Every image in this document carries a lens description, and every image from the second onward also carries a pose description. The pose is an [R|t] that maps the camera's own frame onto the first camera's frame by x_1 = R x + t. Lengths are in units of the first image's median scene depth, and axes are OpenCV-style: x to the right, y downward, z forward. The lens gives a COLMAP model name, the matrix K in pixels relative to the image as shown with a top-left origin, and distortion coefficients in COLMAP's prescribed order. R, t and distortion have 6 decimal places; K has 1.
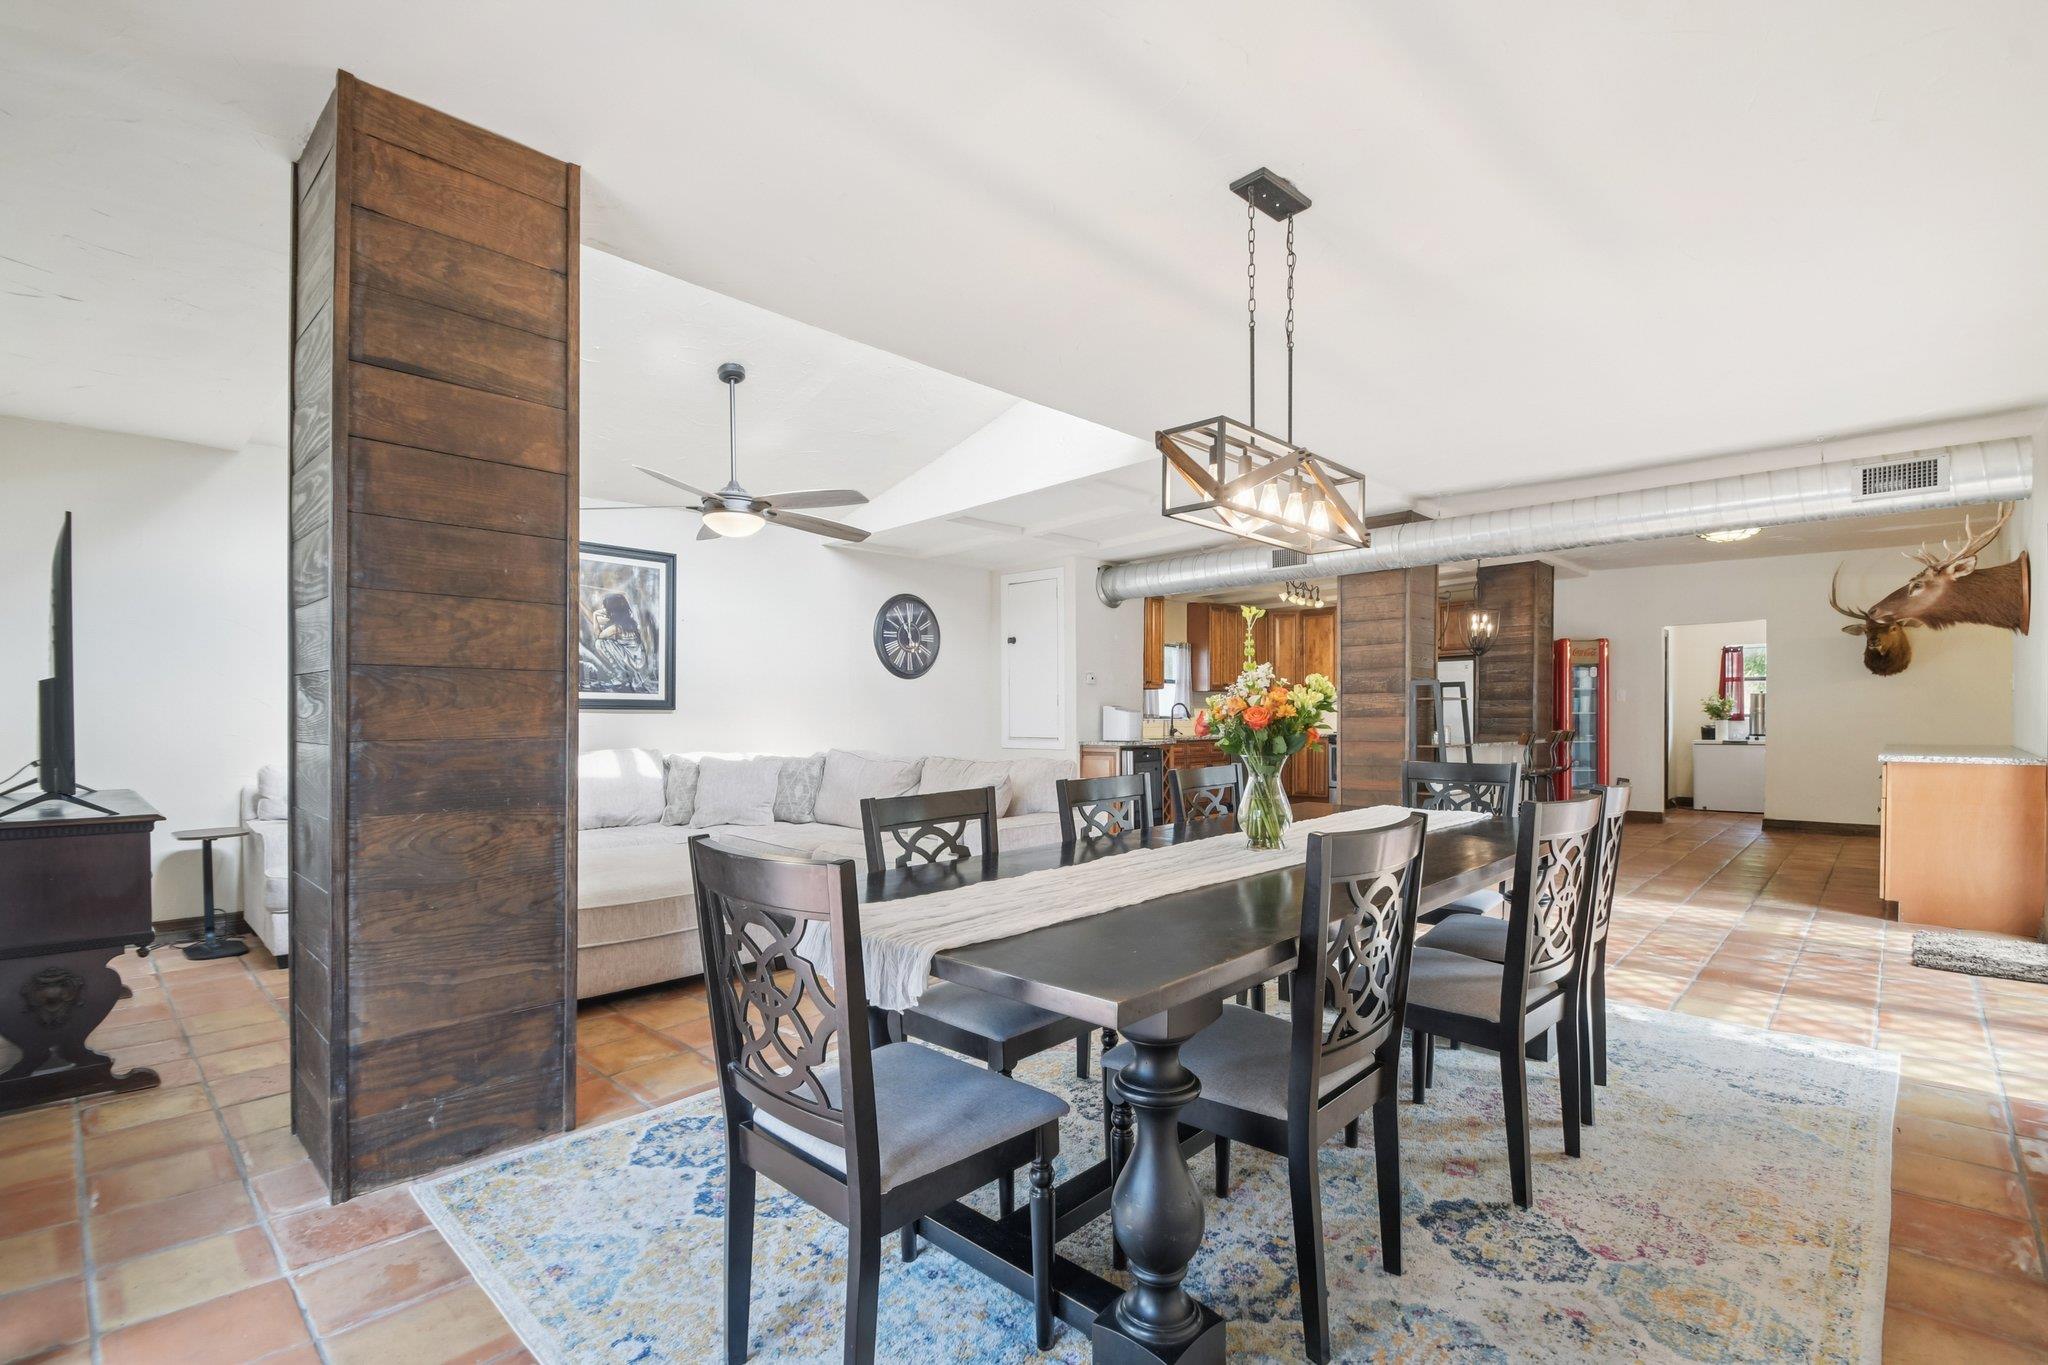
lens RADIAL K [[907.5, 0, 1032.2], [0, 907.5, 710.5], [0, 0, 1]] dist [0.000642, -0.000002]
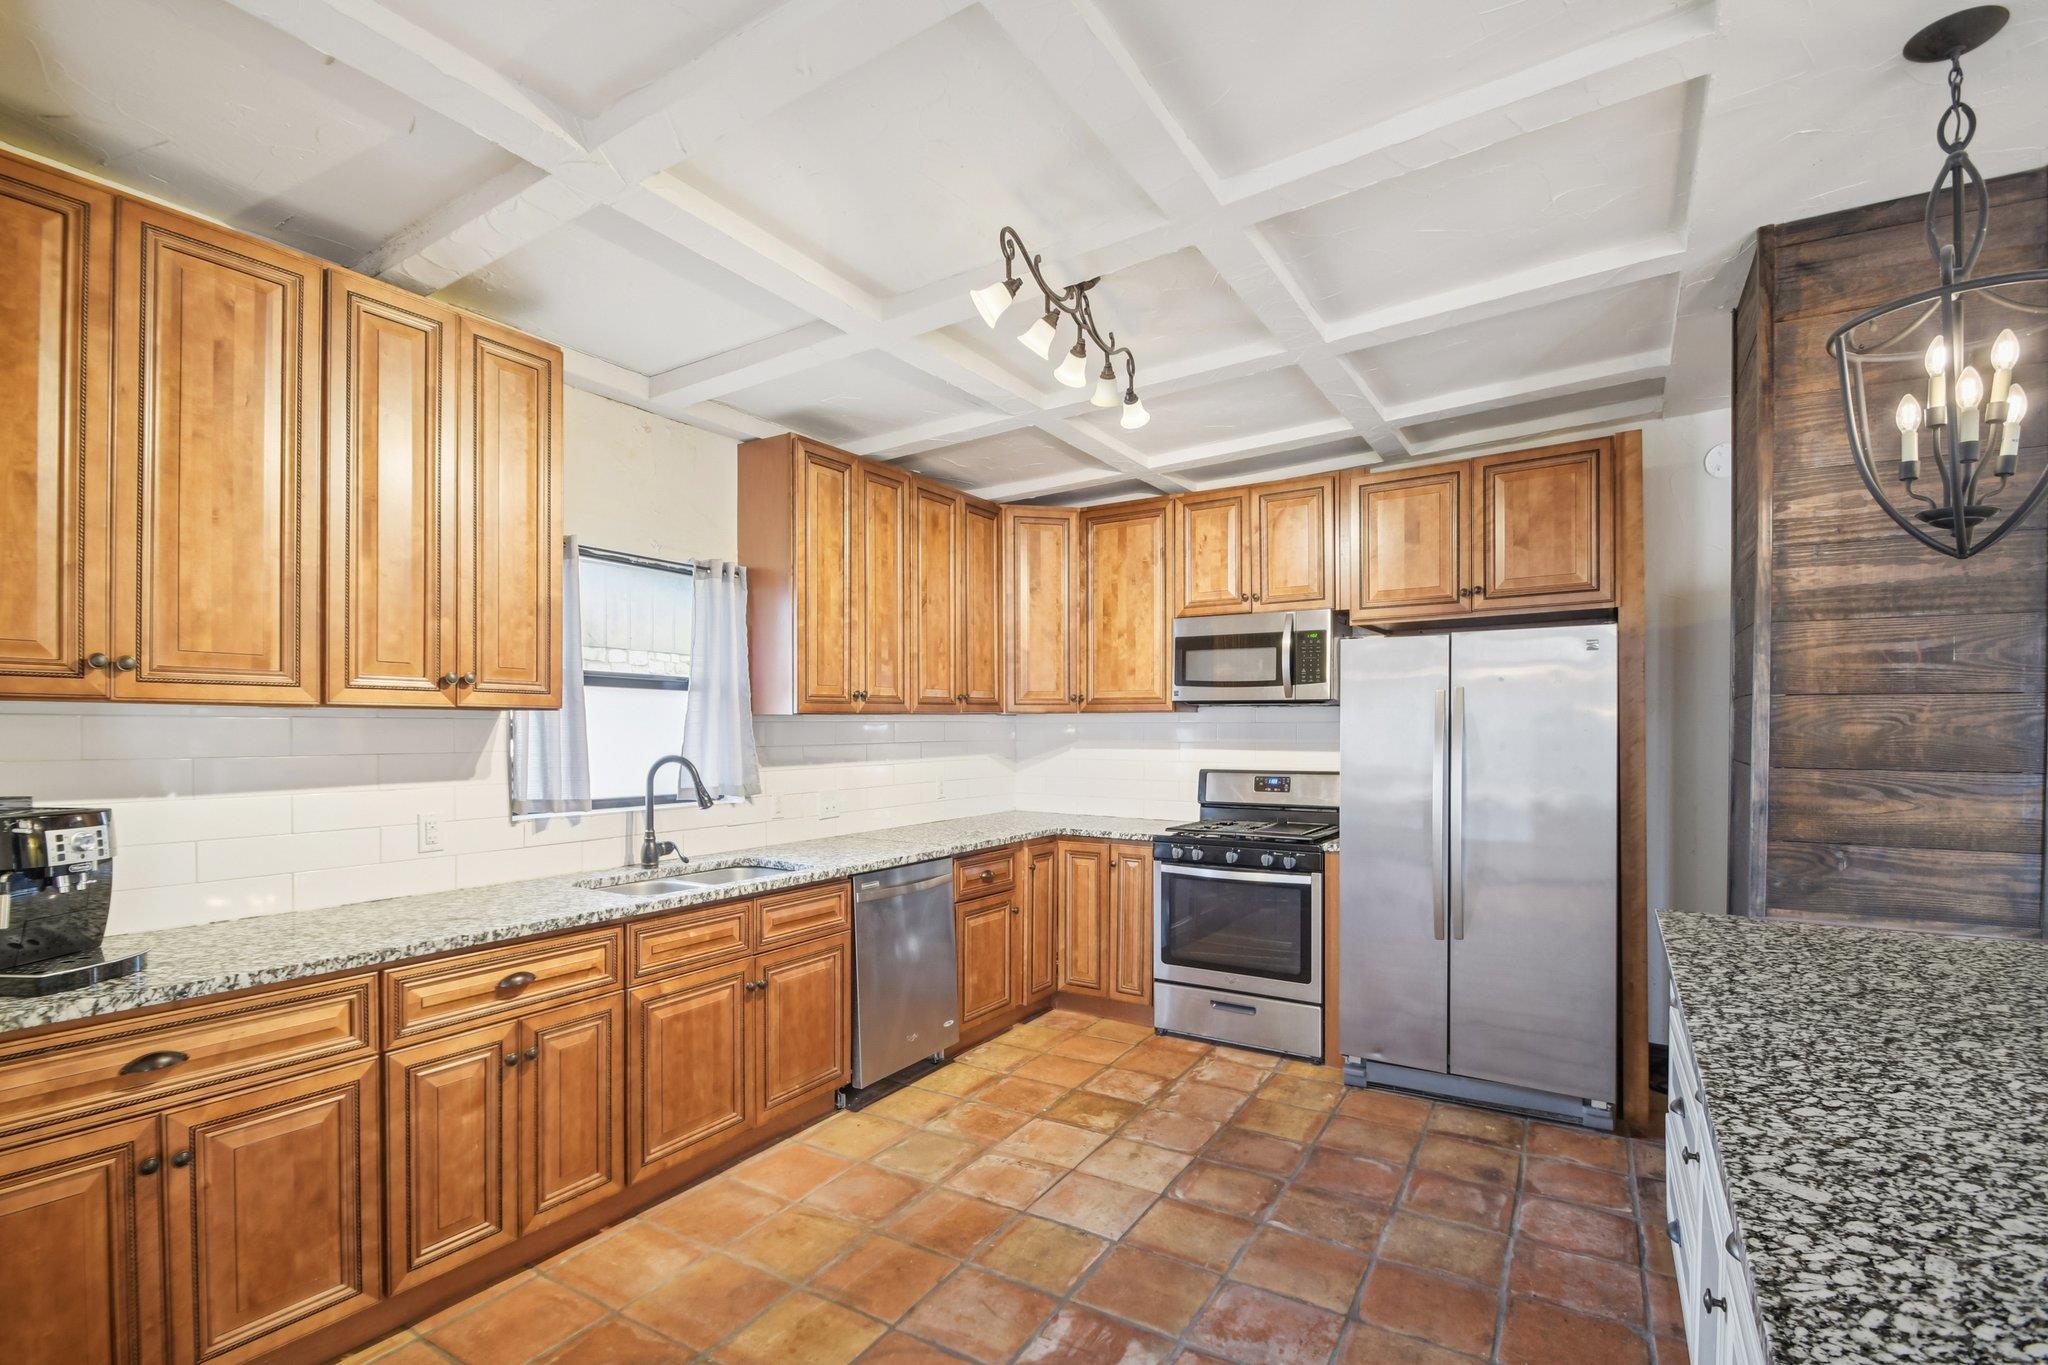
lens RADIAL K [[933.9, 0, 1025.9], [0, 933.9, 731.4], [0, 0, 1]] dist [0.000101, -0.000083]
pose [[0.978129, 0.002217, 0.207987, 0.355082], [-0.004490, 0.999935, 0.010458, -0.033899], [-0.207950, -0.011163, 0.978076, 1.149543]]
